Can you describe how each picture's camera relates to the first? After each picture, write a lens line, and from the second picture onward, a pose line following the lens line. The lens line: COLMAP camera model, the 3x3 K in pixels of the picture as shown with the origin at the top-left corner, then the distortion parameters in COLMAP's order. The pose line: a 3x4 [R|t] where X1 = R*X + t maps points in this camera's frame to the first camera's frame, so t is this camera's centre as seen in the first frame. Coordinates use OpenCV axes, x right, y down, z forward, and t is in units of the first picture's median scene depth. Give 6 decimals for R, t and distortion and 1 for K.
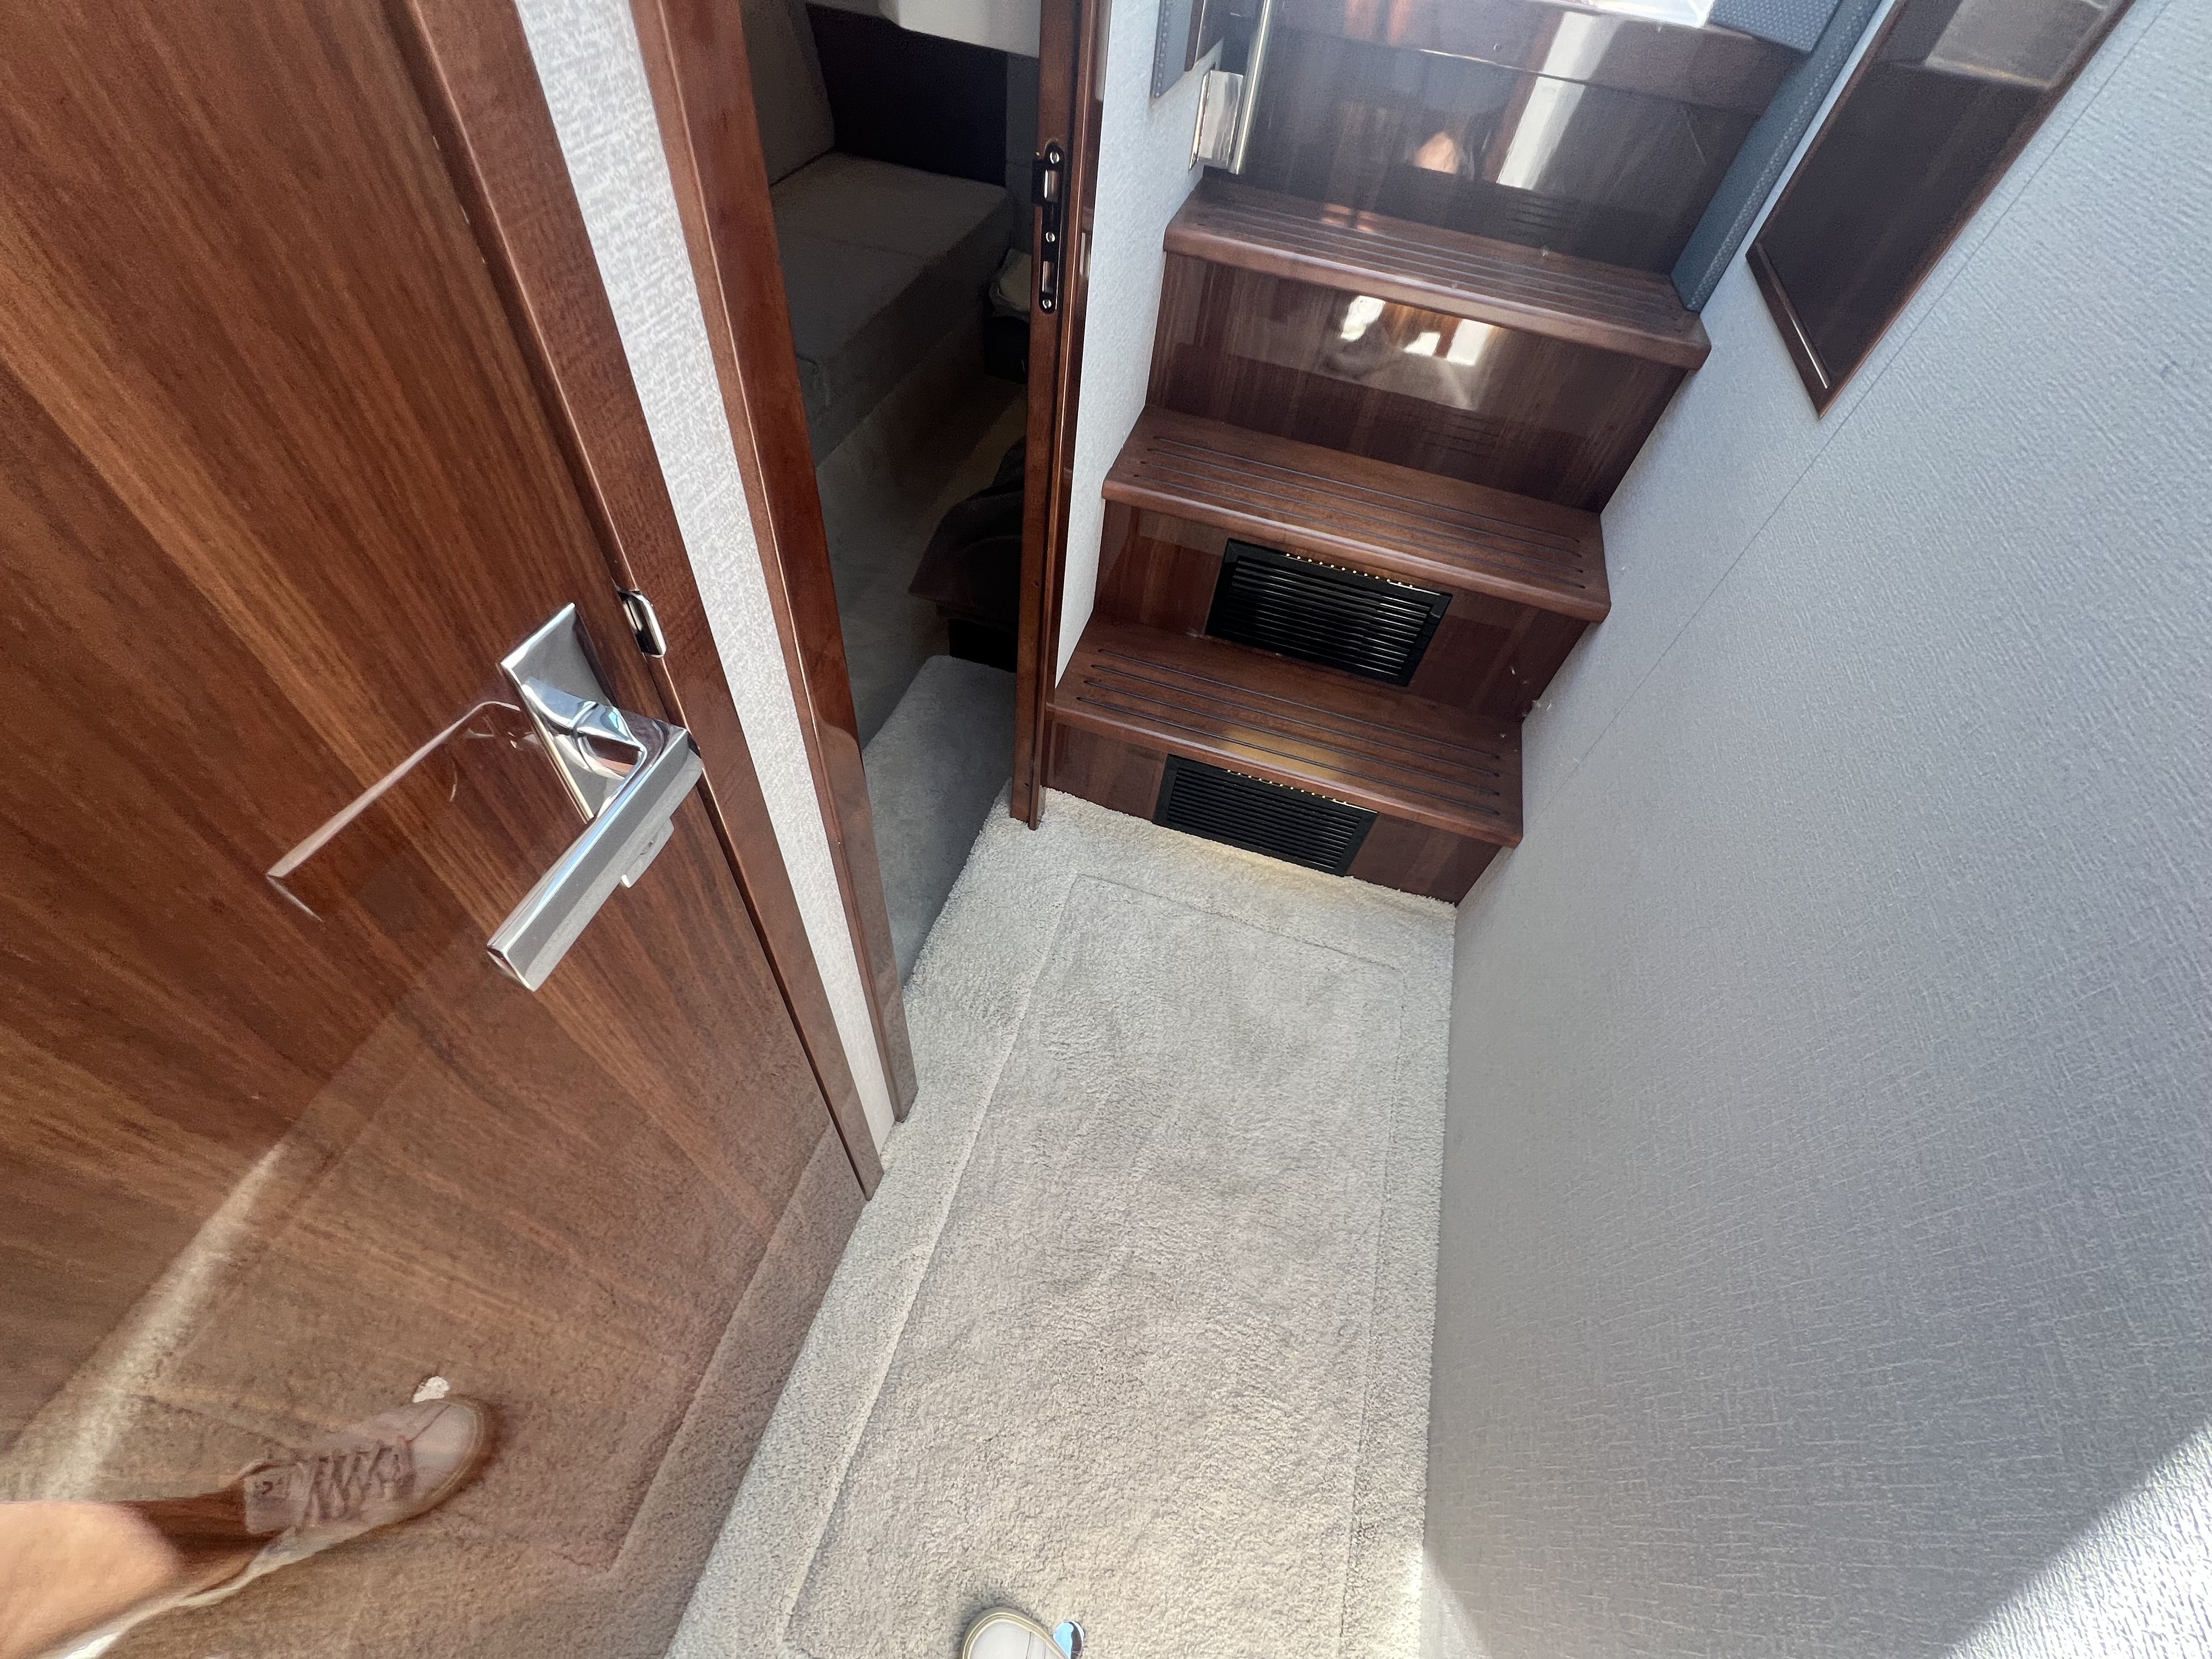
lens RADIAL K [[889.0, 0, 1100.5], [0, 889.0, 827.8], [0, 0, 1]] dist [-0.001563, 0.000047]
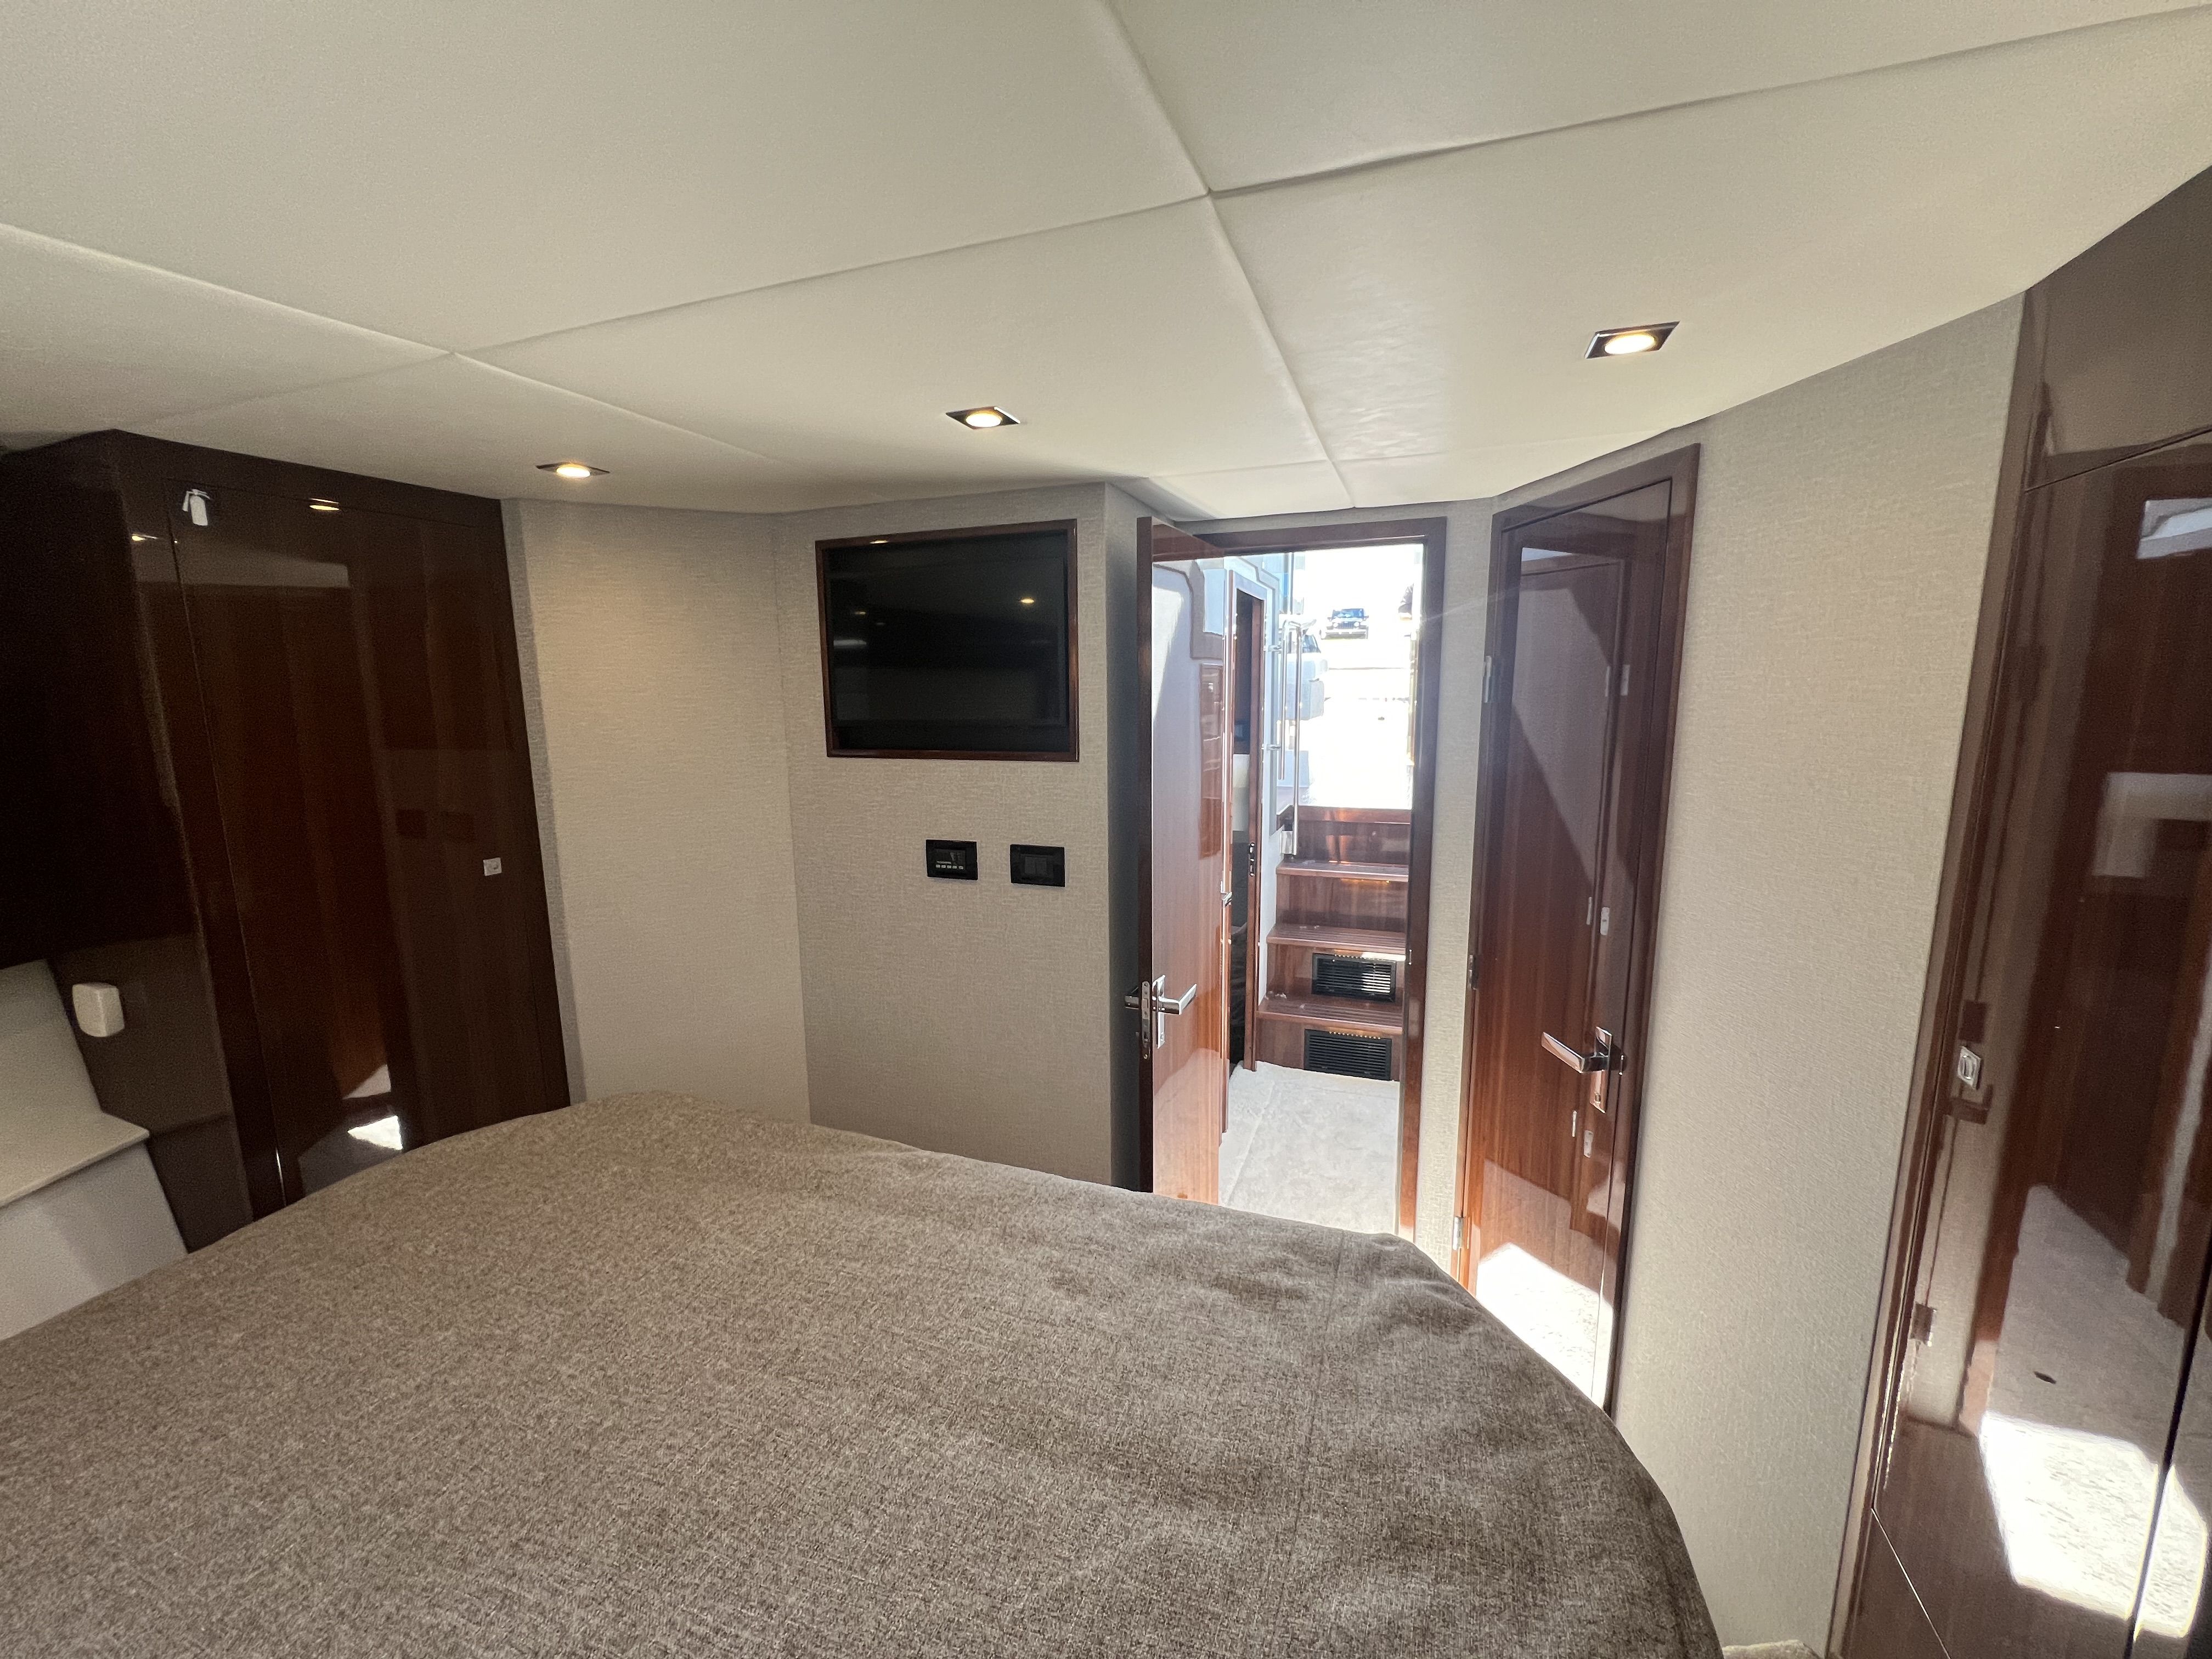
lens RADIAL K [[891.6, 0, 1107.9], [0, 891.6, 830.1], [0, 0, 1]] dist [-0.002335, 0.000202]
pose [[0.991764, -0.098696, -0.081623, -0.230156], [0.016846, 0.732297, -0.680777, 1.285915], [0.126962, 0.673795, 0.727929, -1.387542]]
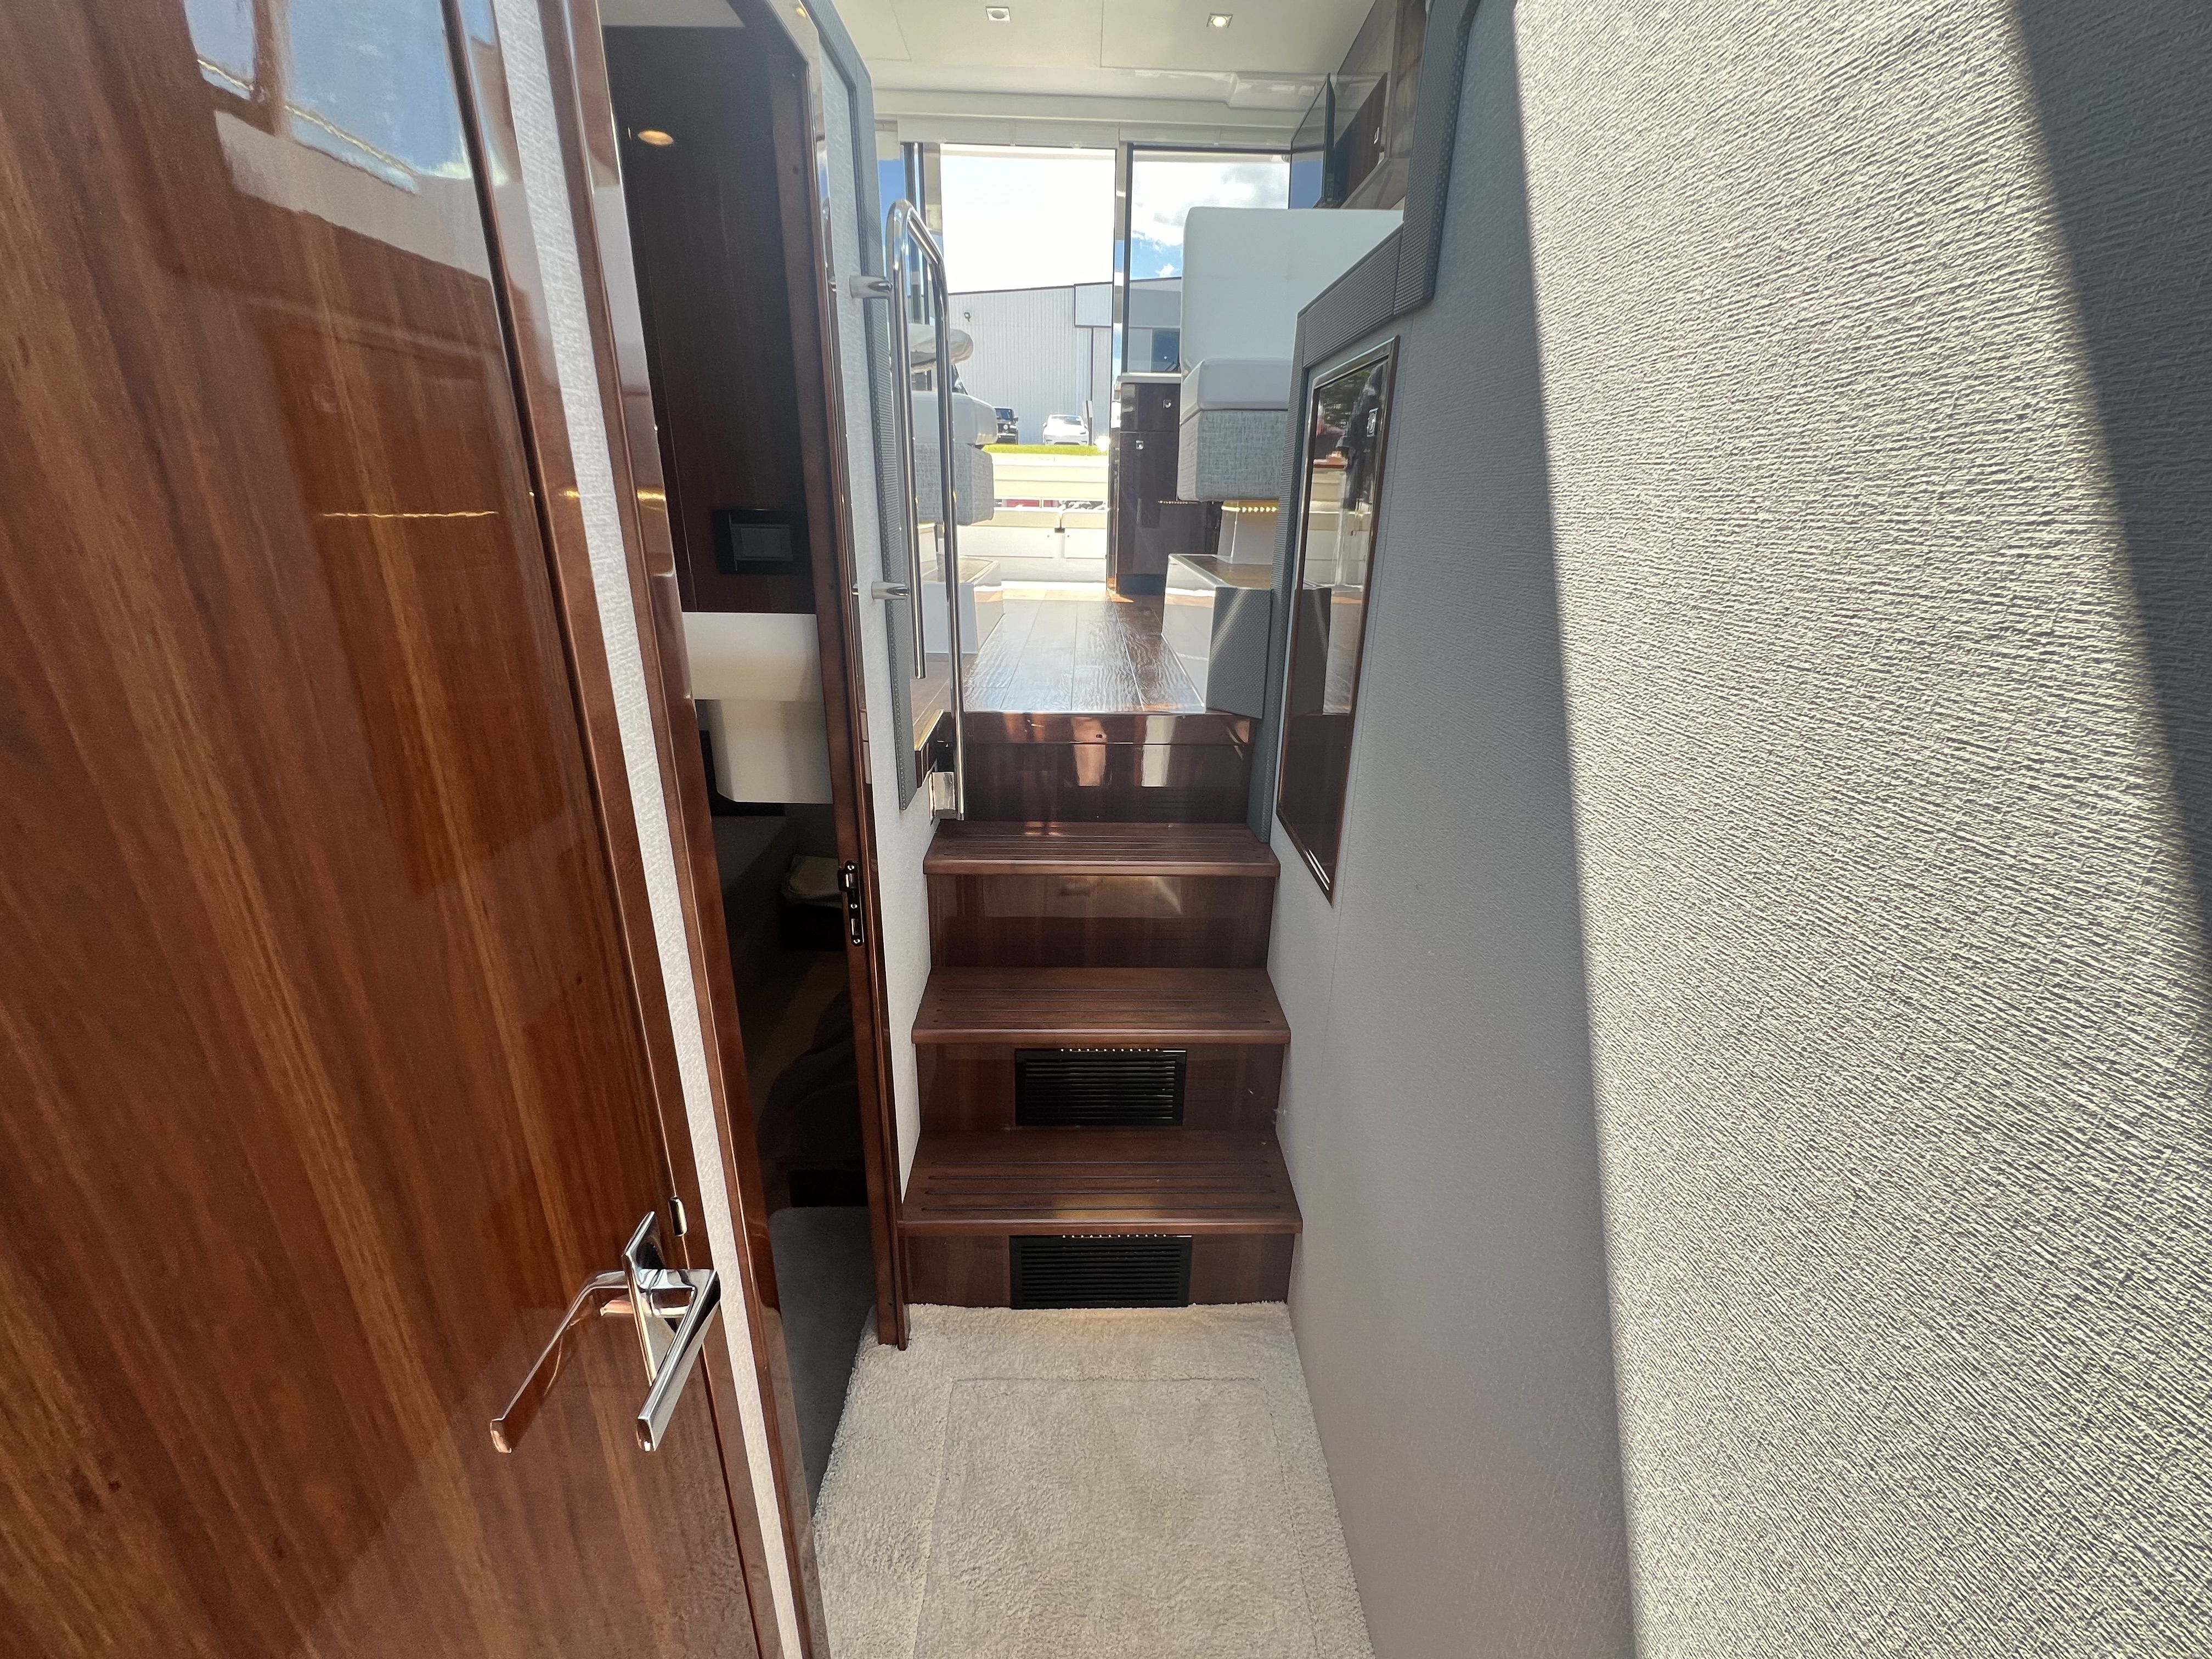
lens RADIAL K [[889.0, 0, 1100.1], [0, 889.0, 831.0], [0, 0, 1]] dist [-0.001563, 0.000047]
pose [[0.950639, -0.180381, 0.252484, -0.008966], [0.283841, 0.834274, -0.472674, 0.058130], [-0.125380, 0.521008, 0.844293, -0.277568]]
